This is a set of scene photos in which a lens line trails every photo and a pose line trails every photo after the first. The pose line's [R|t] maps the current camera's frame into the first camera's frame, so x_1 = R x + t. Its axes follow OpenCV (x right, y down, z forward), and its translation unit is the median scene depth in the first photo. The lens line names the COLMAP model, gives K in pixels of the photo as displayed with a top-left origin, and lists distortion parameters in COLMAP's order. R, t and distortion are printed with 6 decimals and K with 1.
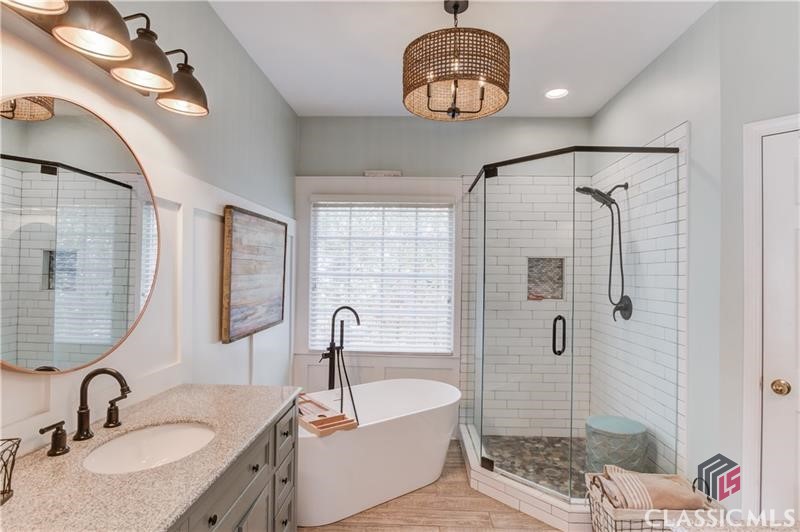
lens RADIAL K [[373.4, 0, 400.9], [0, 373.4, 268.1], [0, 0, 1]] dist [-0.014779, 0.001381]
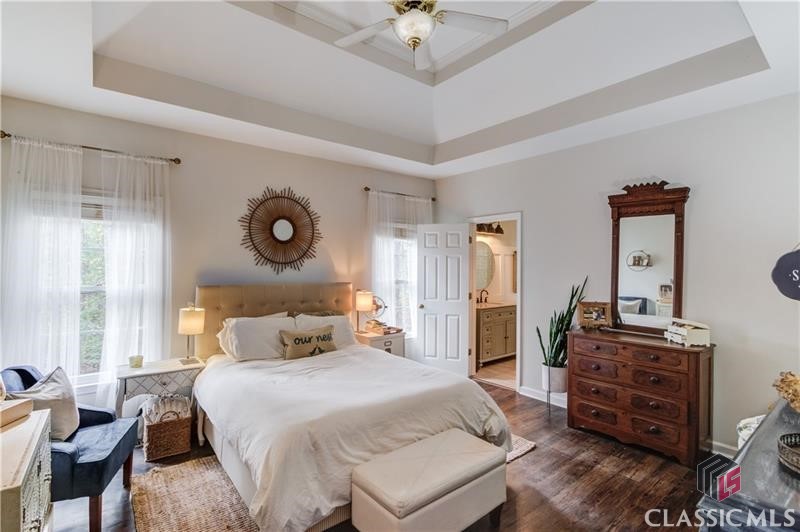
lens RADIAL K [[373.4, 0, 400.9], [0, 373.4, 266.5], [0, 0, 1]] dist [-0.014779, 0.001381]
pose [[0.644020, -0.004094, -0.764998, 2.456113], [0.006251, 0.999980, -0.000090, -0.067952], [0.764984, -0.004724, 0.644033, -3.274286]]
